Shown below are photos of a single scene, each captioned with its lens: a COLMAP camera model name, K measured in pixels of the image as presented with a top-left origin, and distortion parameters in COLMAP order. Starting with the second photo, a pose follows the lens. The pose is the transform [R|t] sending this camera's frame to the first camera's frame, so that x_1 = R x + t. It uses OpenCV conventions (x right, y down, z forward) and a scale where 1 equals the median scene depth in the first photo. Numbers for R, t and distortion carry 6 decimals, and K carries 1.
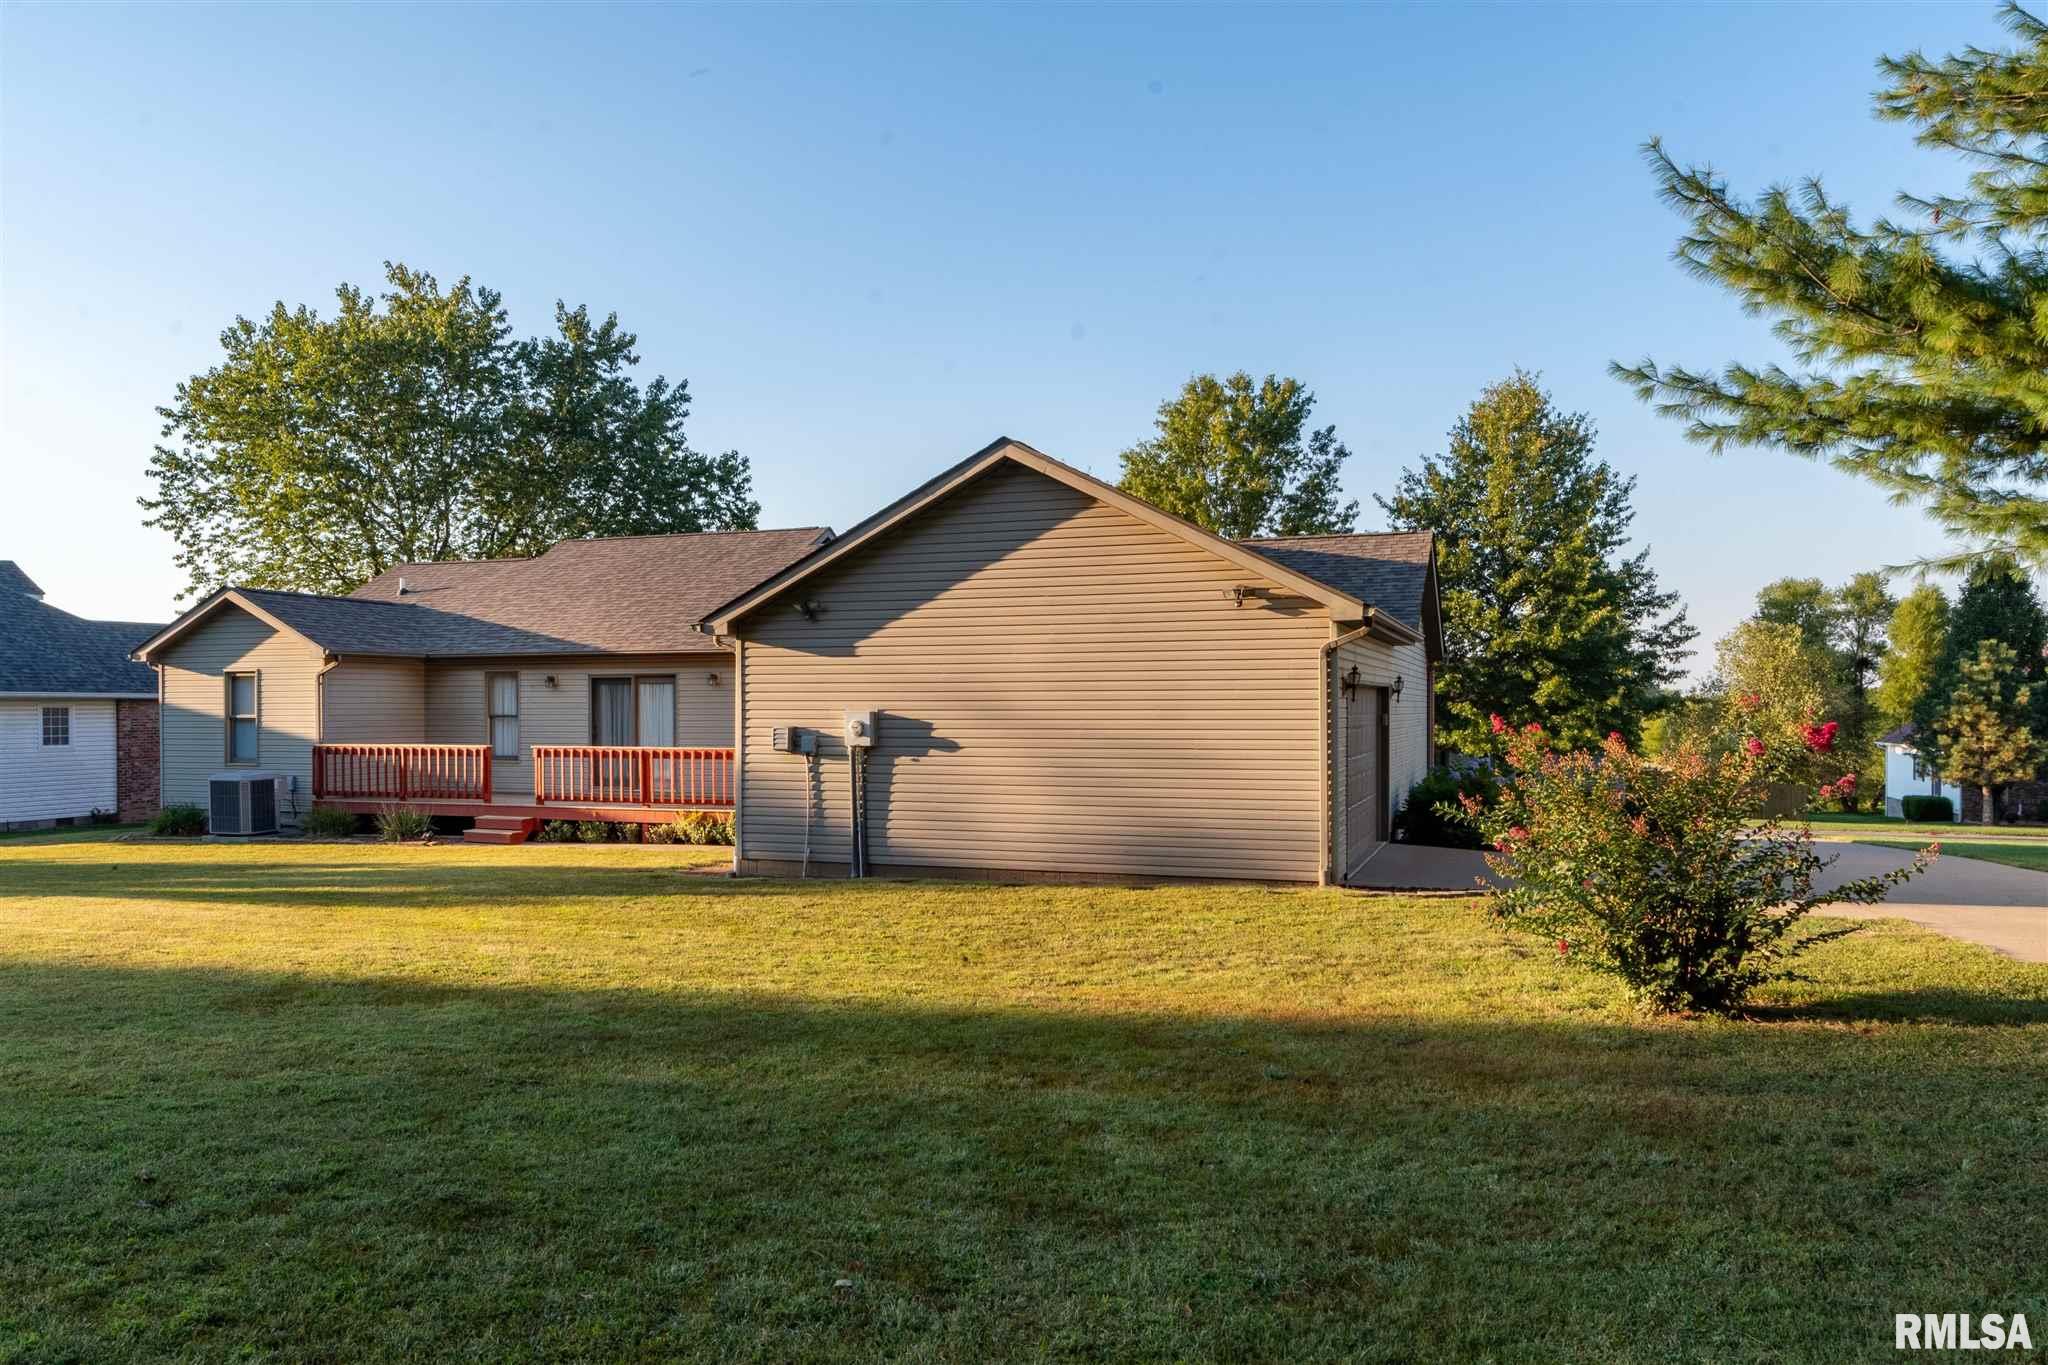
lens RADIAL K [[1367.8, 0, 1024.3], [0, 1367.8, 700.7], [0, 0, 1]] dist [0.032712, -0.029637]
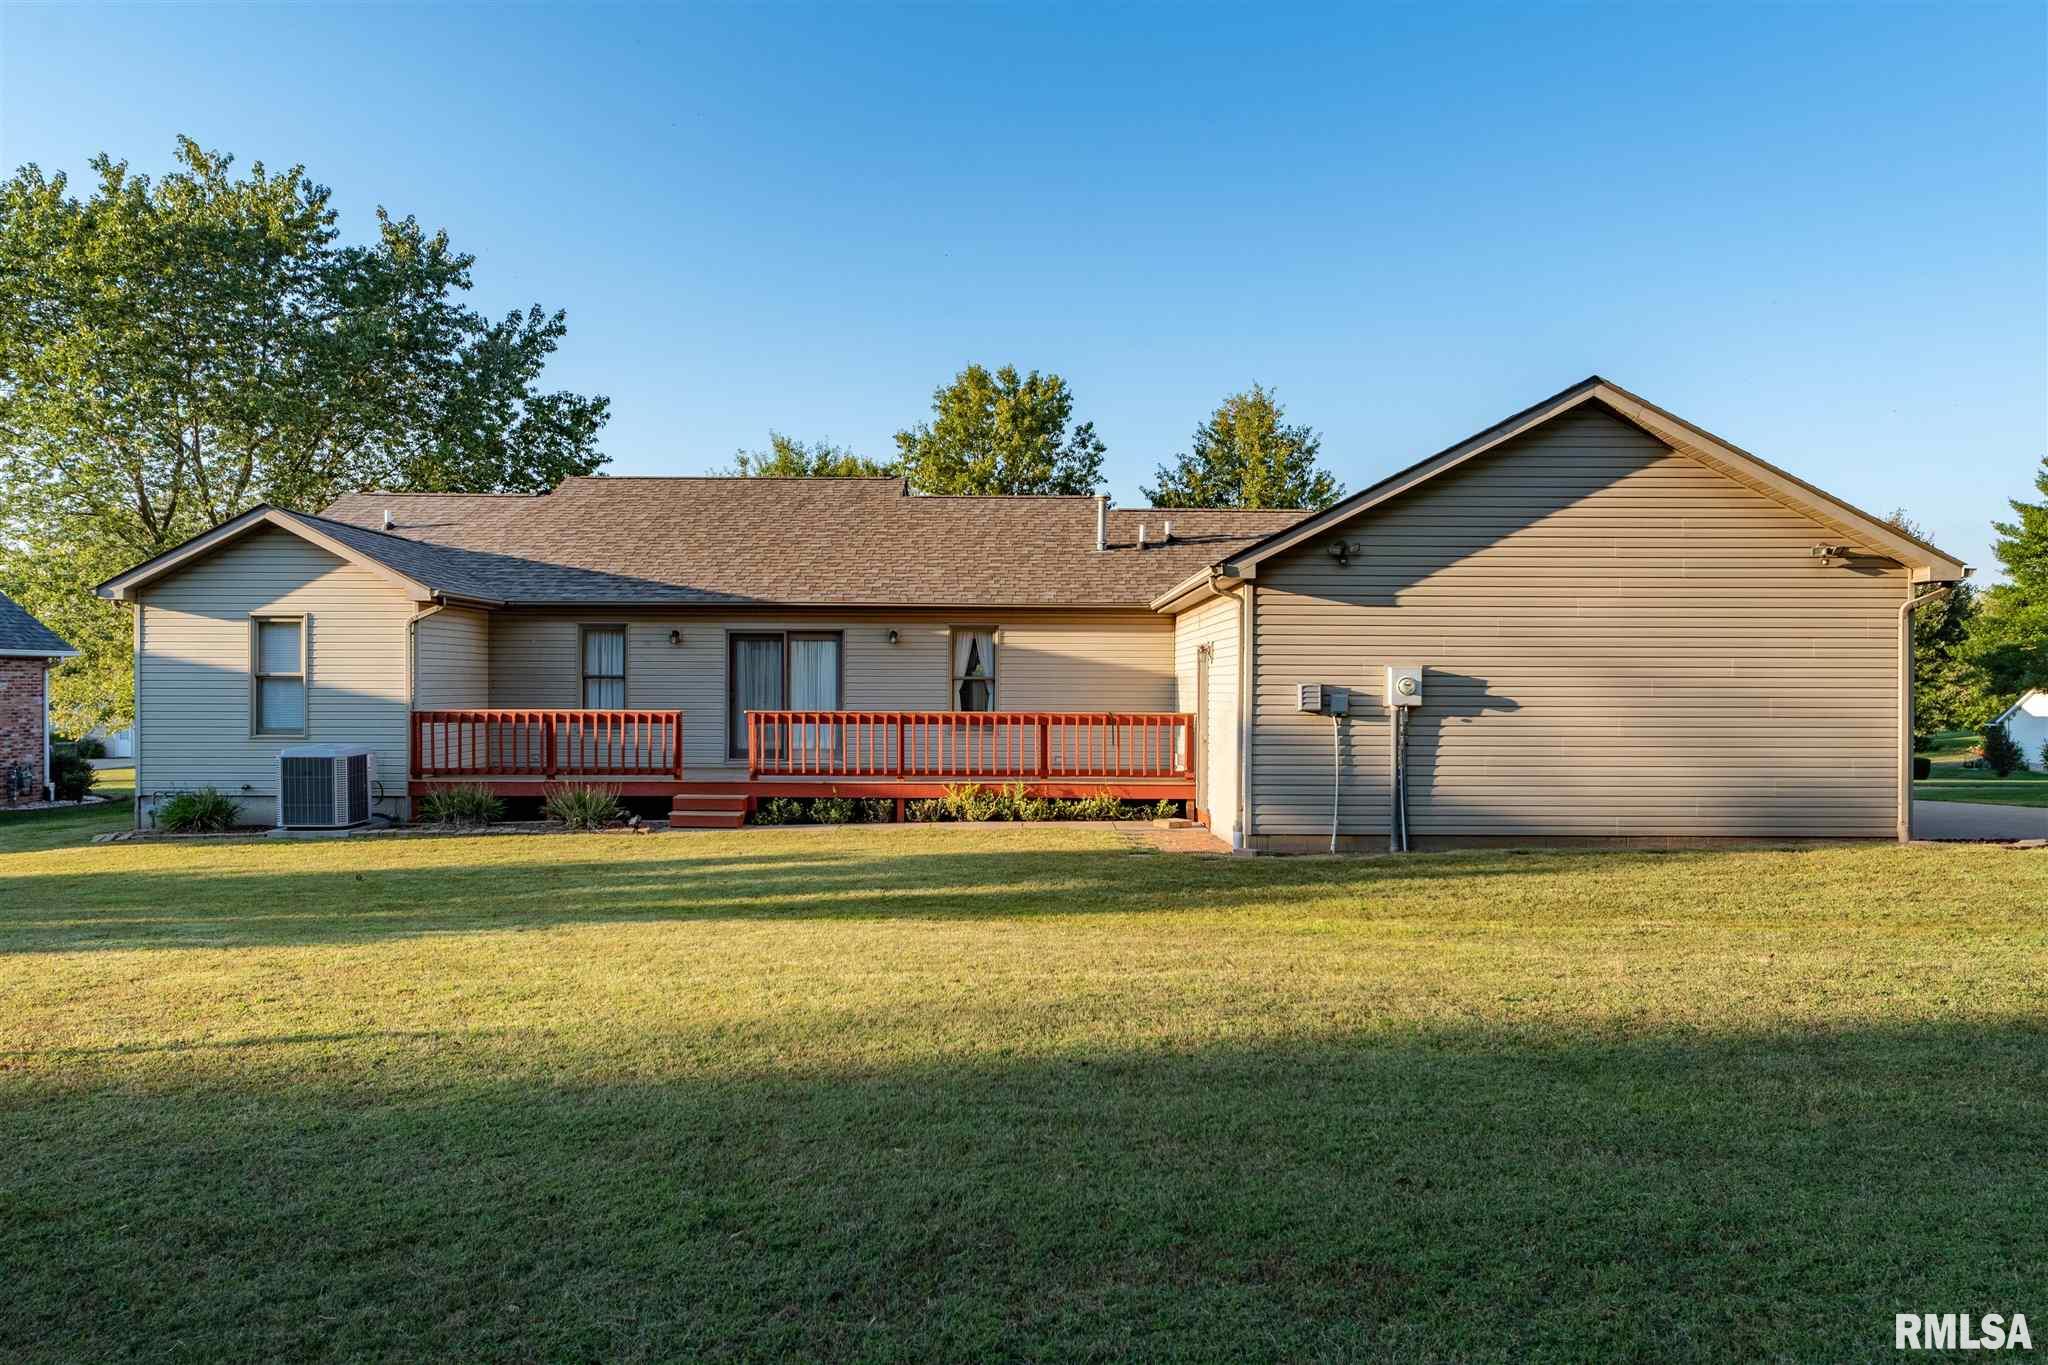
lens RADIAL K [[1274.6, 0, 1196.7], [0, 1274.6, 680.5], [0, 0, 1]] dist [0.021642, -0.027489]
pose [[0.941198, 0.005802, 0.337806, -0.352106], [-0.007204, 0.999970, 0.002895, 0.009879], [-0.337779, -0.005158, 0.941211, 0.165111]]
